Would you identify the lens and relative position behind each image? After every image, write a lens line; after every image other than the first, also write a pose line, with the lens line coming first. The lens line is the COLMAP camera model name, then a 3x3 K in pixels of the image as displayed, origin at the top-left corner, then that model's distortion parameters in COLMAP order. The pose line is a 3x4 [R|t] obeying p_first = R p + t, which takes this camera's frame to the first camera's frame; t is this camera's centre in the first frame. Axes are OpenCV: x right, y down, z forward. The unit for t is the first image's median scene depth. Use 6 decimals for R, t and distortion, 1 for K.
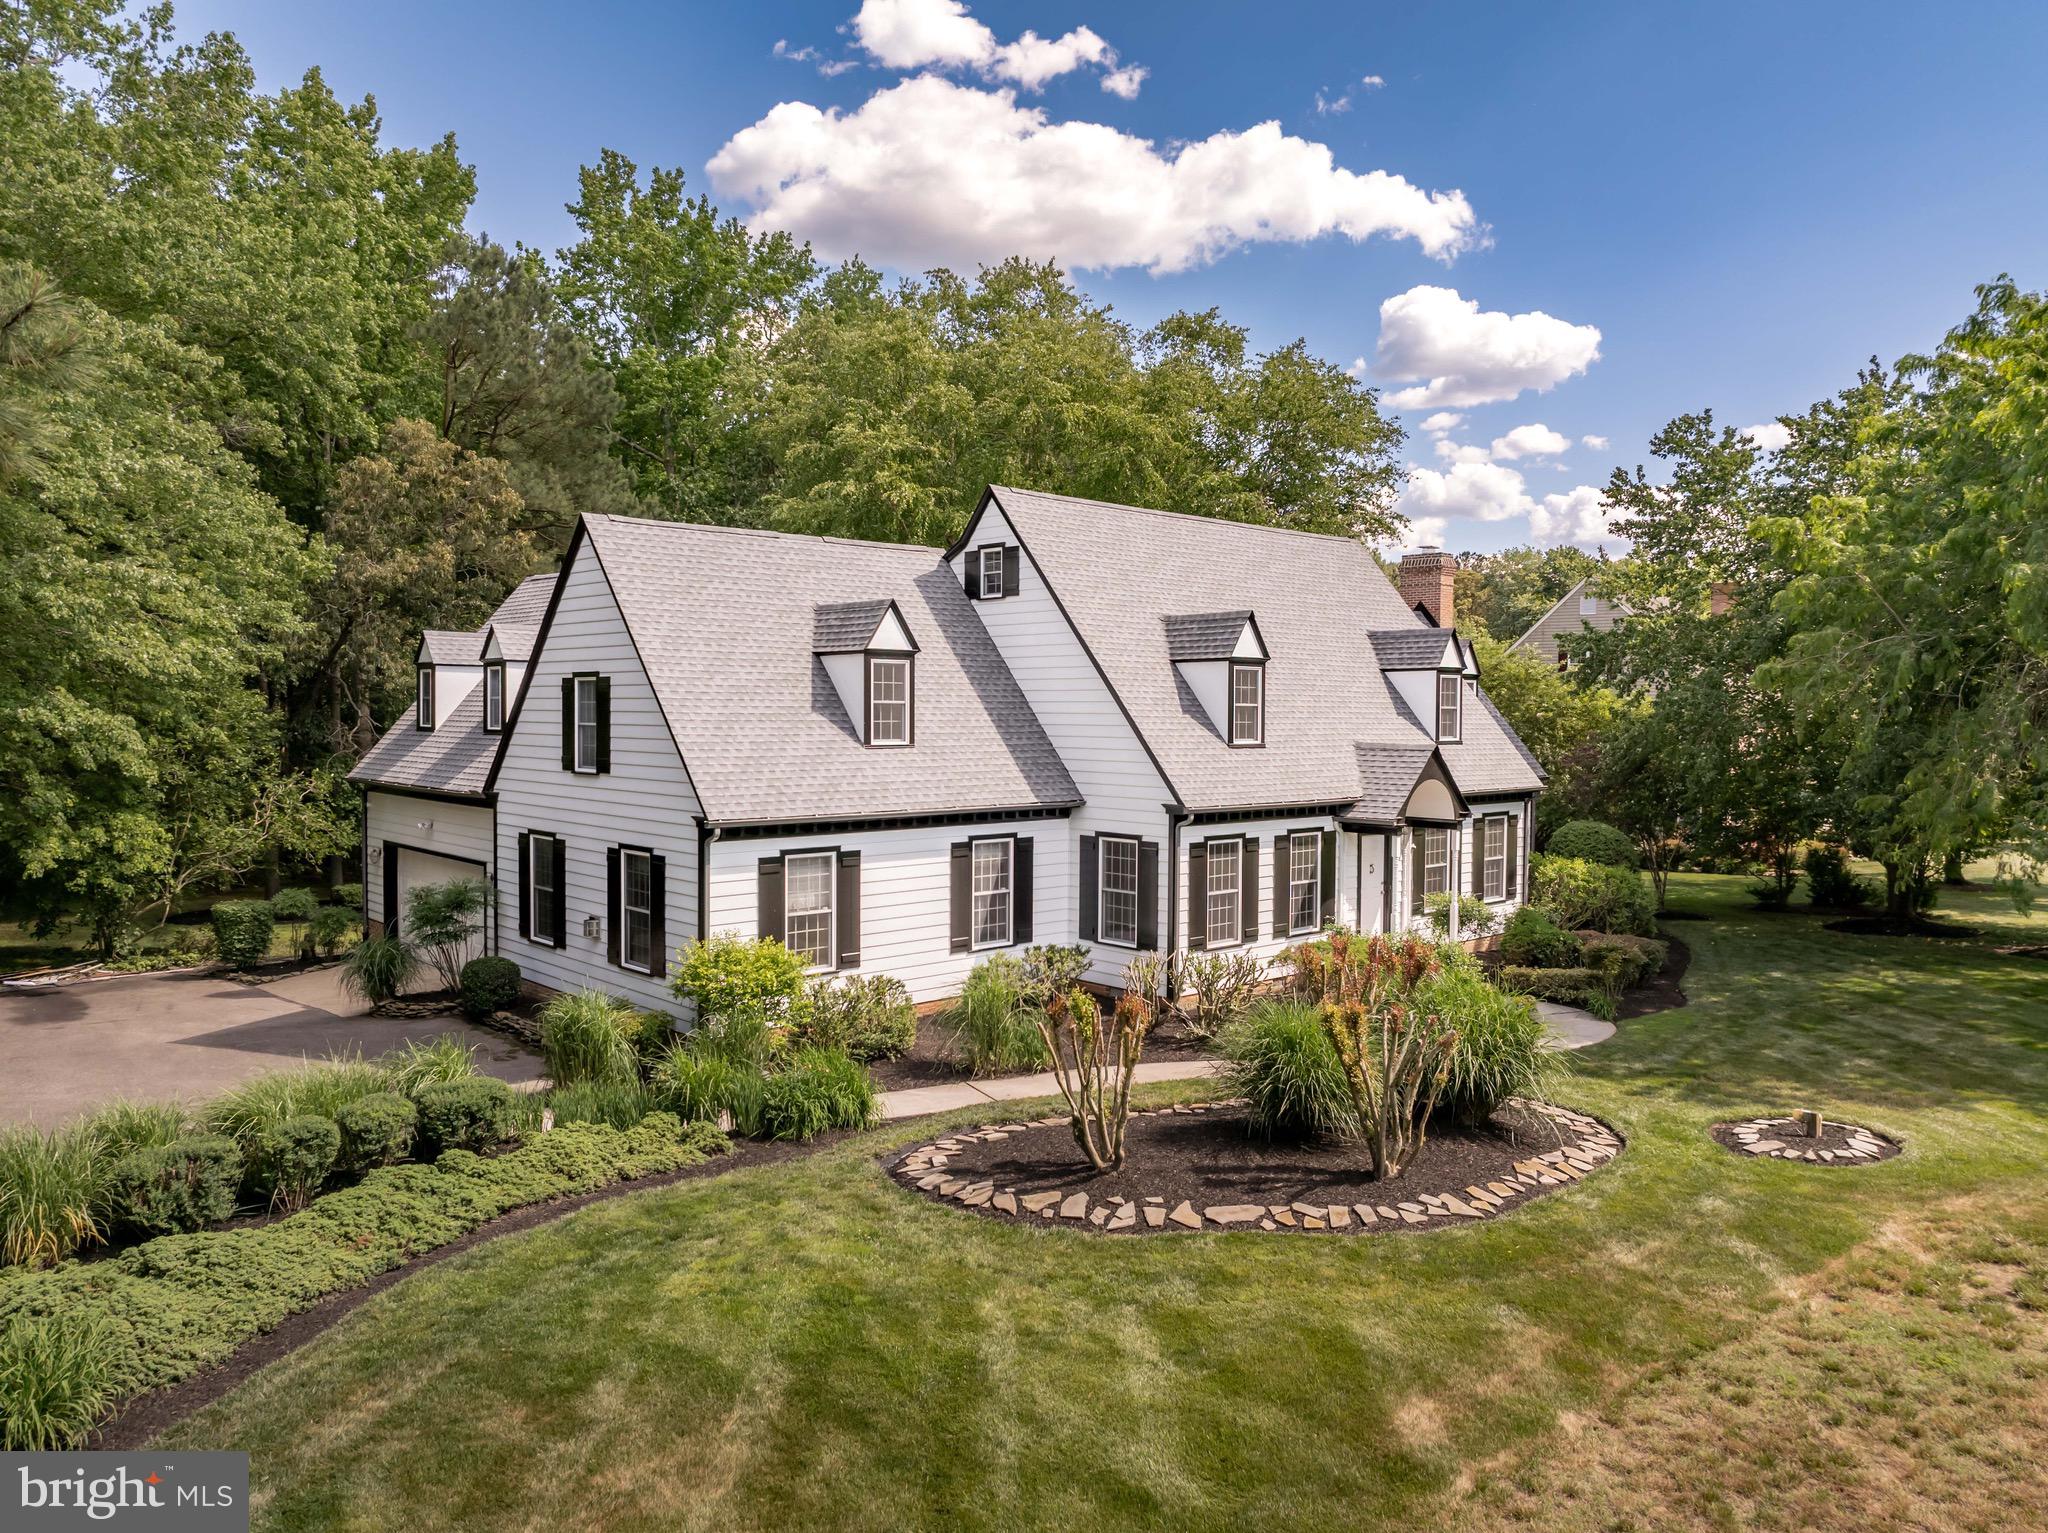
lens RADIAL K [[1427.7, 0, 1024.5], [0, 1427.7, 756.1], [0, 0, 1]] dist [-0.029375, 0.001321]
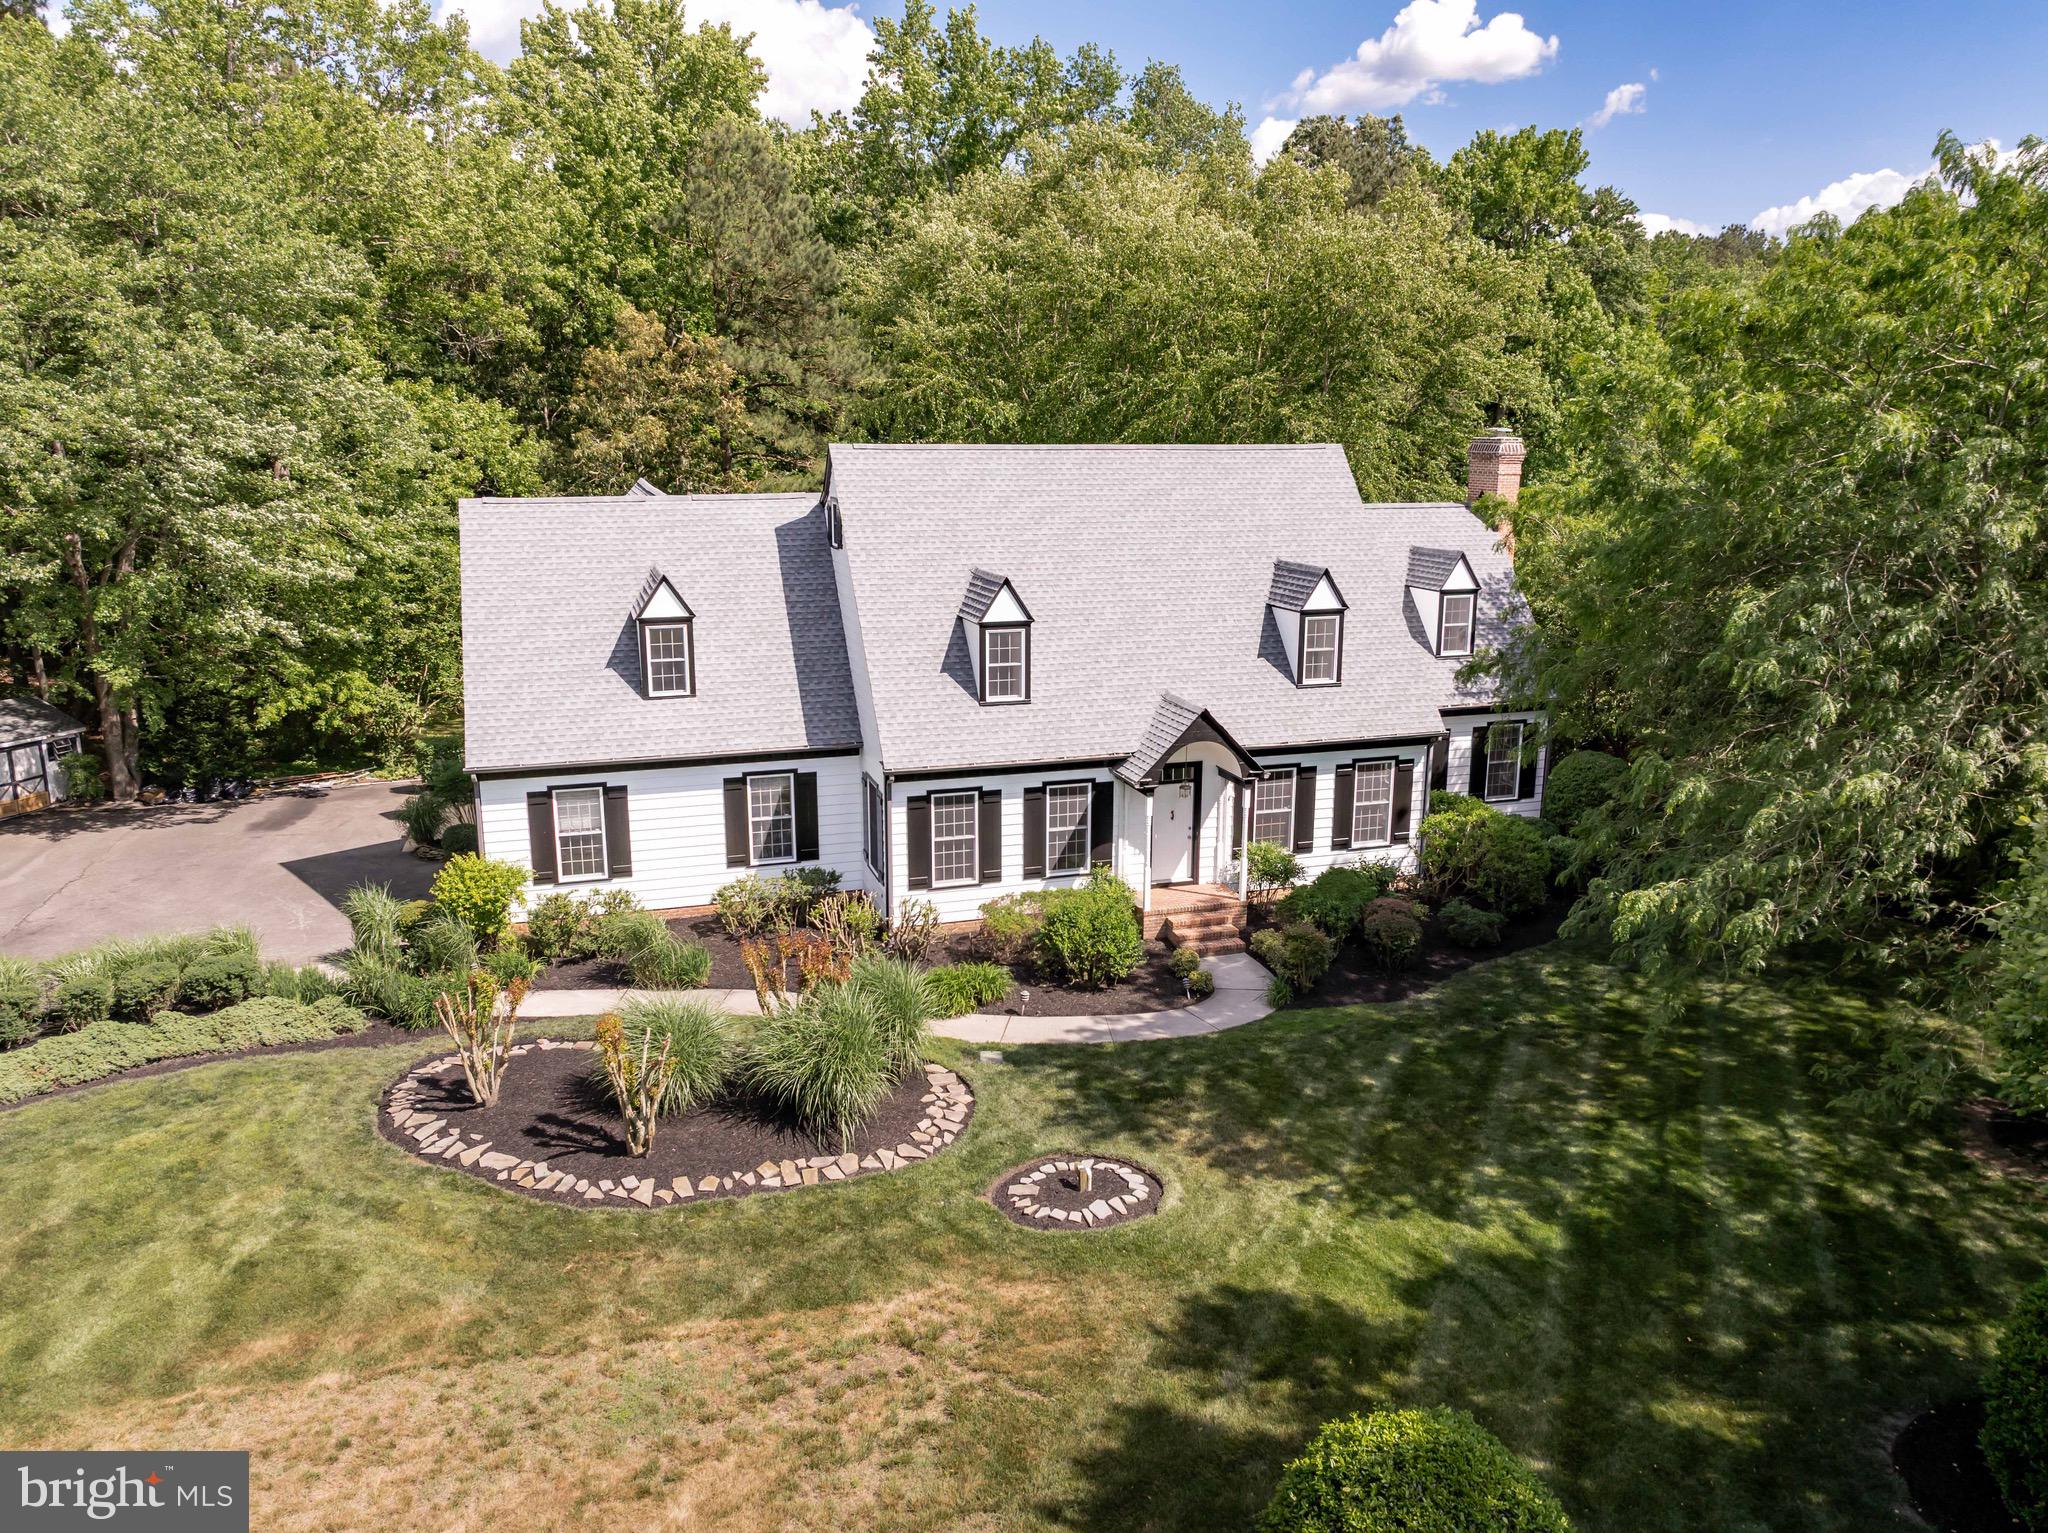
lens RADIAL K [[1424.5, 0, 1024.0], [0, 1424.5, 766.5], [0, 0, 1]] dist [-0.020455, -0.004041]
pose [[0.906182, 0.093024, -0.412530, 0.665982], [-0.009110, 0.979574, 0.200879, -0.190114], [0.422790, -0.178275, 0.888519, 0.049208]]
